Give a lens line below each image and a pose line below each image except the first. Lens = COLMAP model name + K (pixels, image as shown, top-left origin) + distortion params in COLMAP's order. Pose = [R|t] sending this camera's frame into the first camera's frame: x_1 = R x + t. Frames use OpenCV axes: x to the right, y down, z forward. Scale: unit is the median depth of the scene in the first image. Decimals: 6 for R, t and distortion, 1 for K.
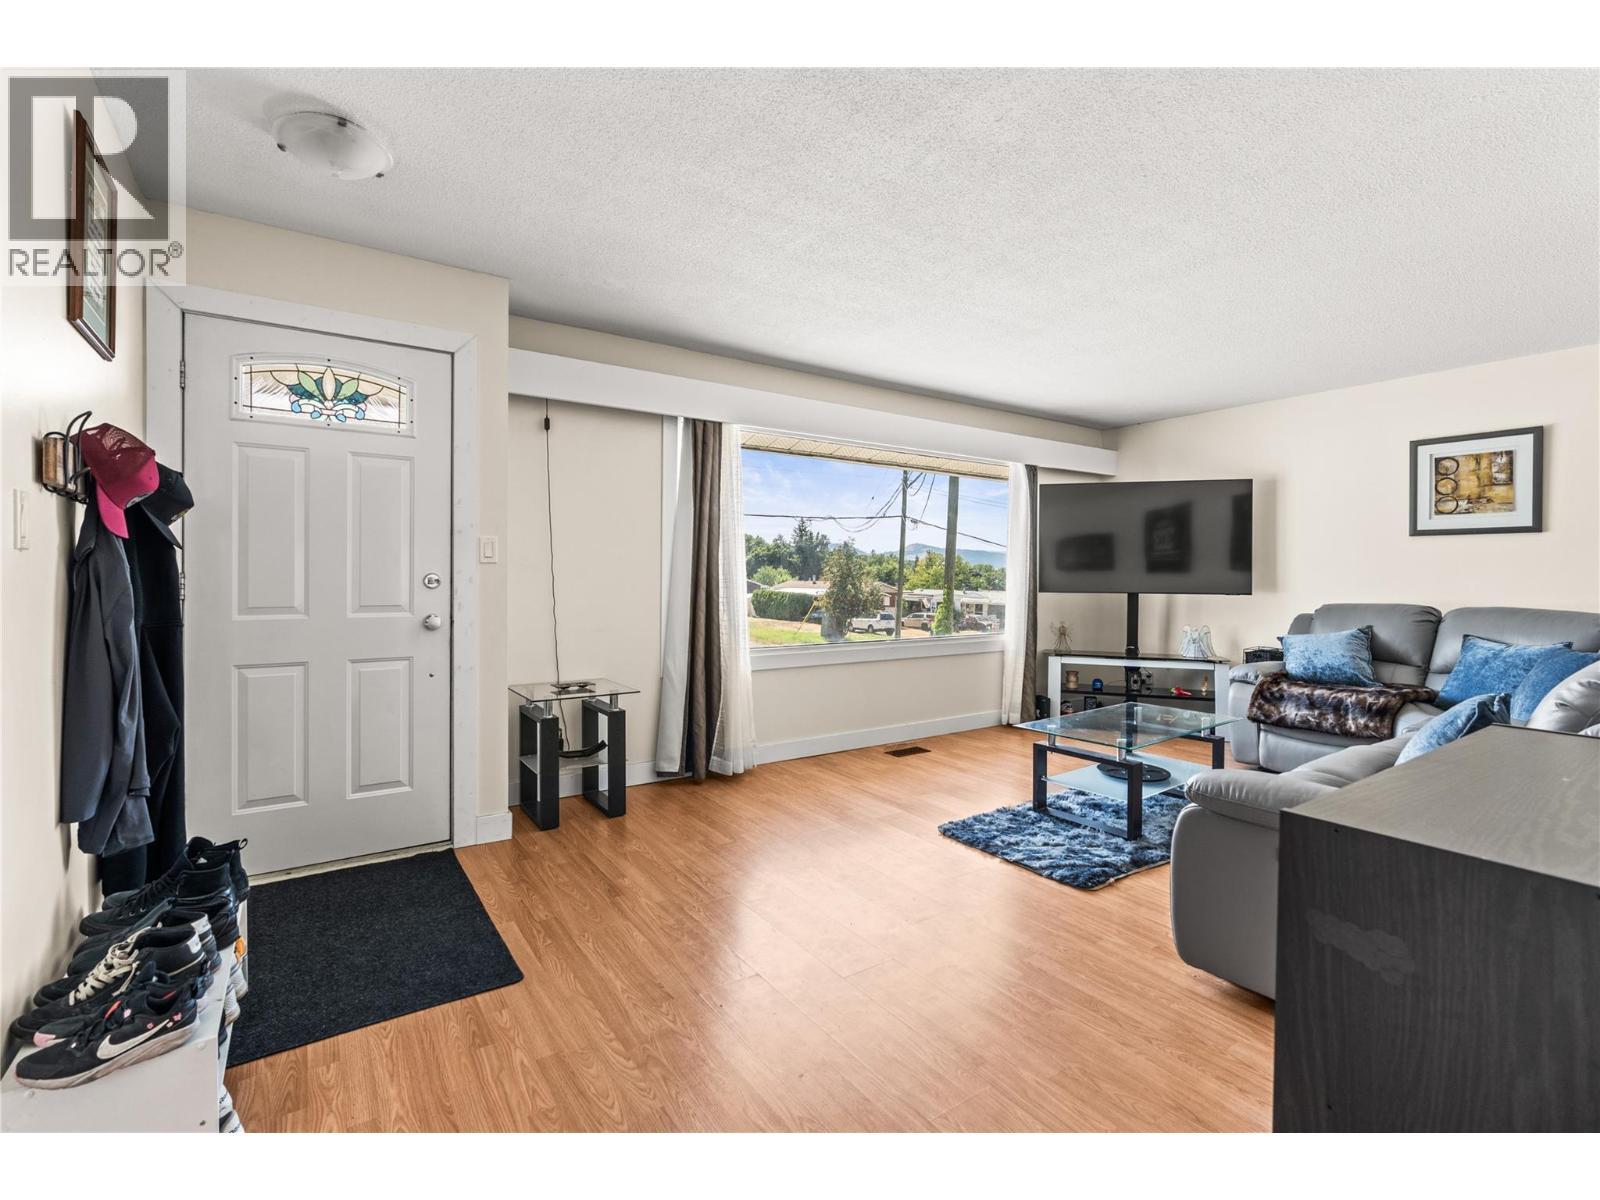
lens RADIAL K [[721.9, 0, 810.8], [0, 721.9, 584.8], [0, 0, 1]] dist [-0.008821, 0.003393]
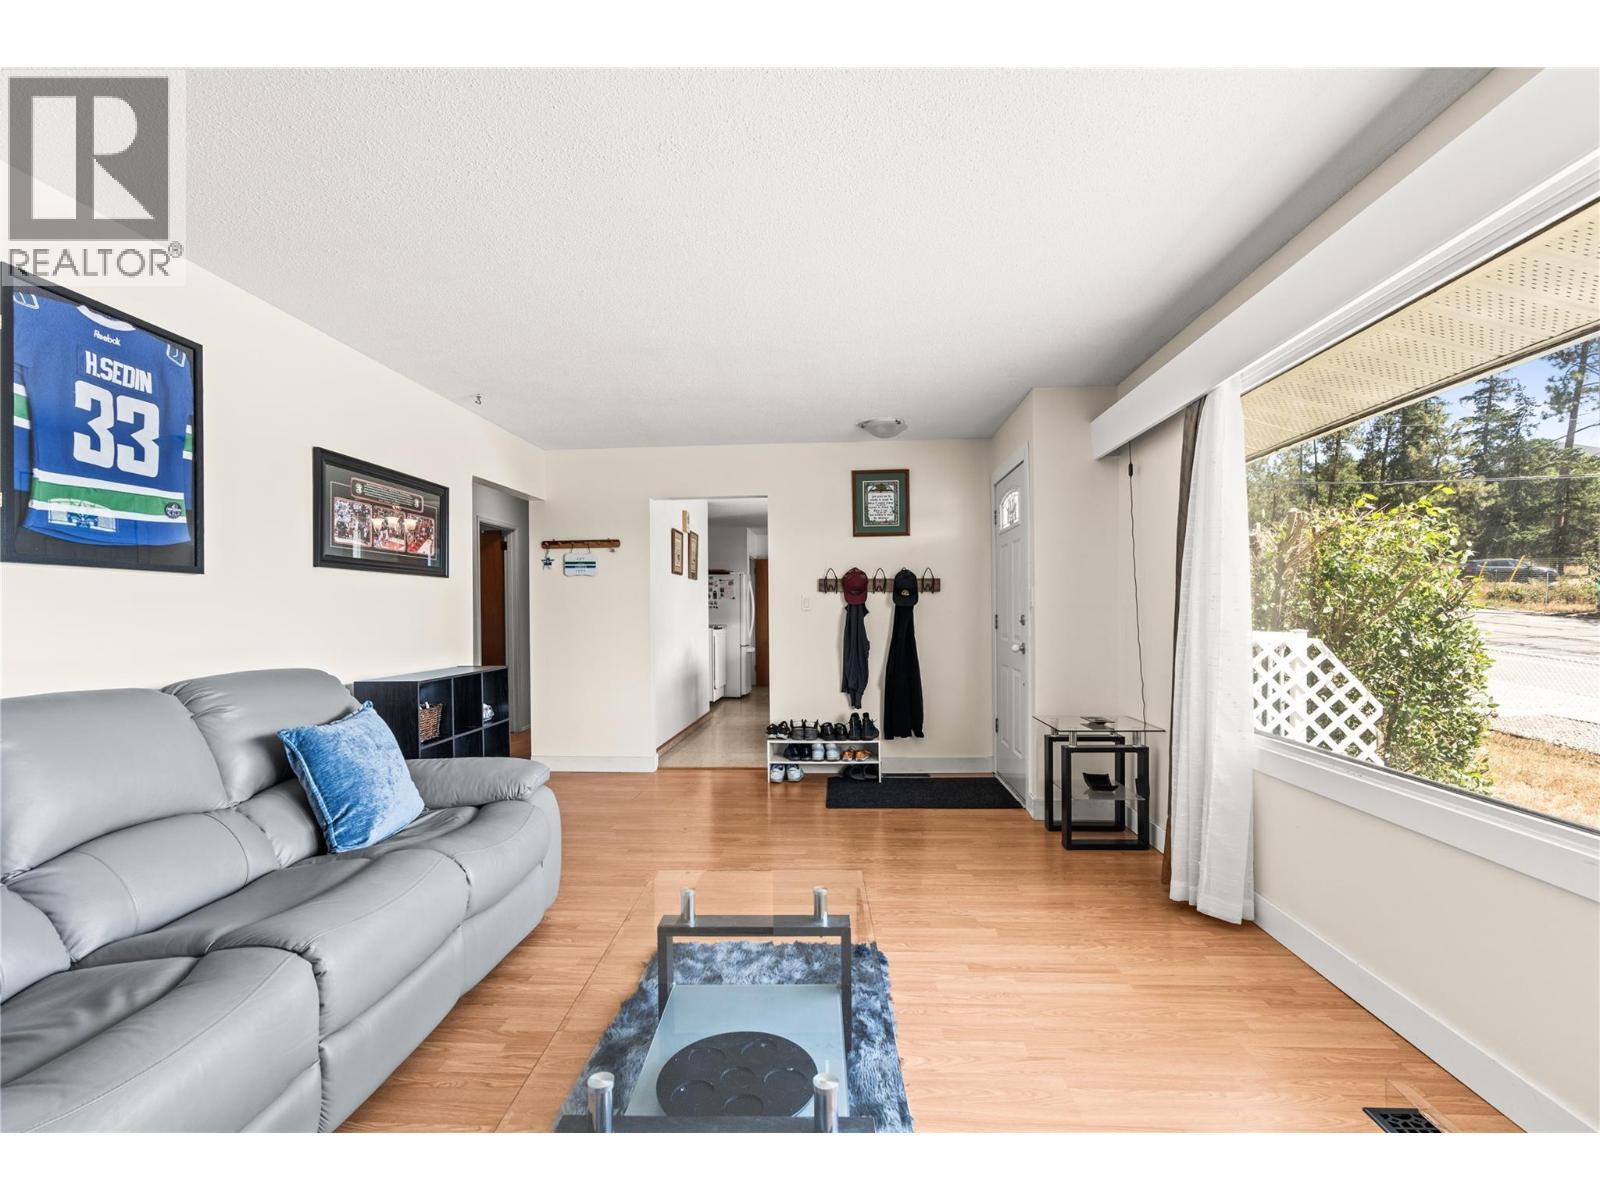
lens RADIAL K [[721.9, 0, 808.7], [0, 721.9, 612.6], [0, 0, 1]] dist [-0.008821, 0.003393]
pose [[-0.612467, 0.000290, -0.790496, 0.636956], [-0.004611, 0.999982, 0.003940, -0.015986], [0.790483, 0.006058, -0.612454, 1.087439]]
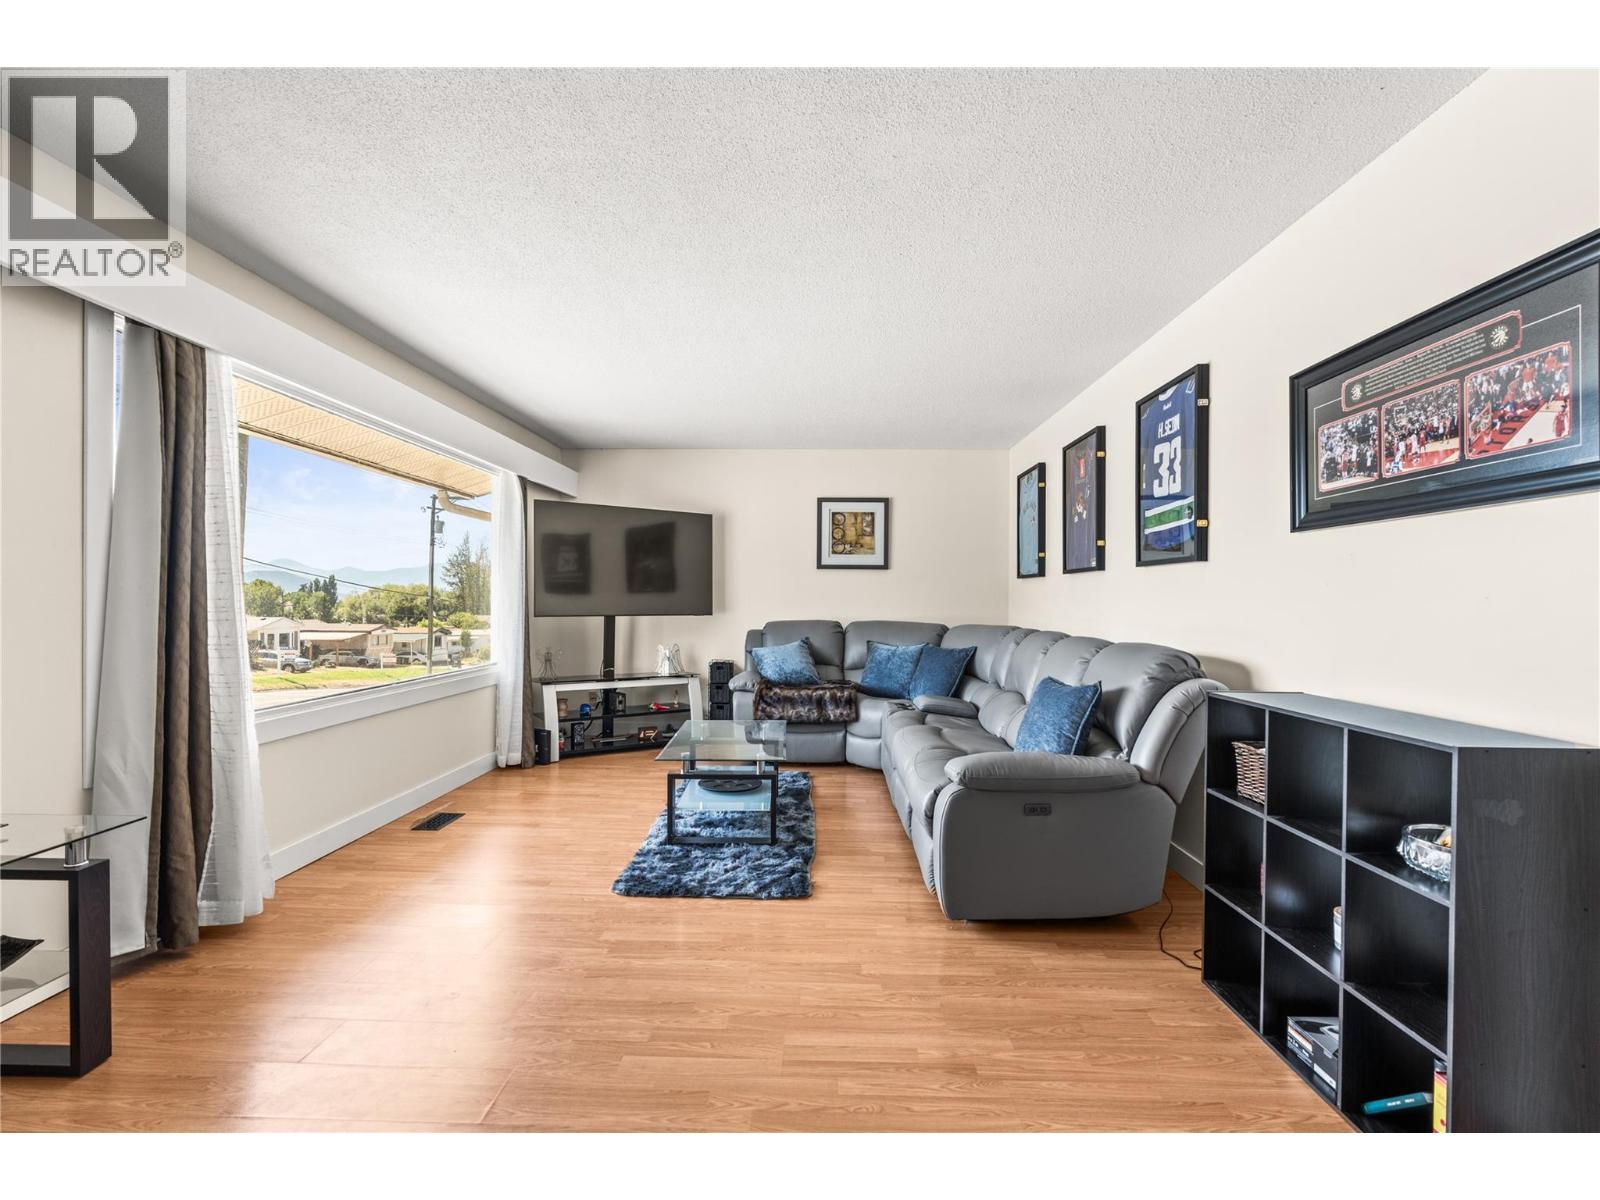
lens RADIAL K [[740.0, 0, 797.2], [0, 740.0, 609.0], [0, 0, 1]] dist [-0.006066, 0.001923]
pose [[0.602819, -0.012329, 0.797783, -0.307510], [0.008113, 0.999924, 0.009322, -0.007215], [-0.797837, 0.000853, 0.602873, 0.221498]]
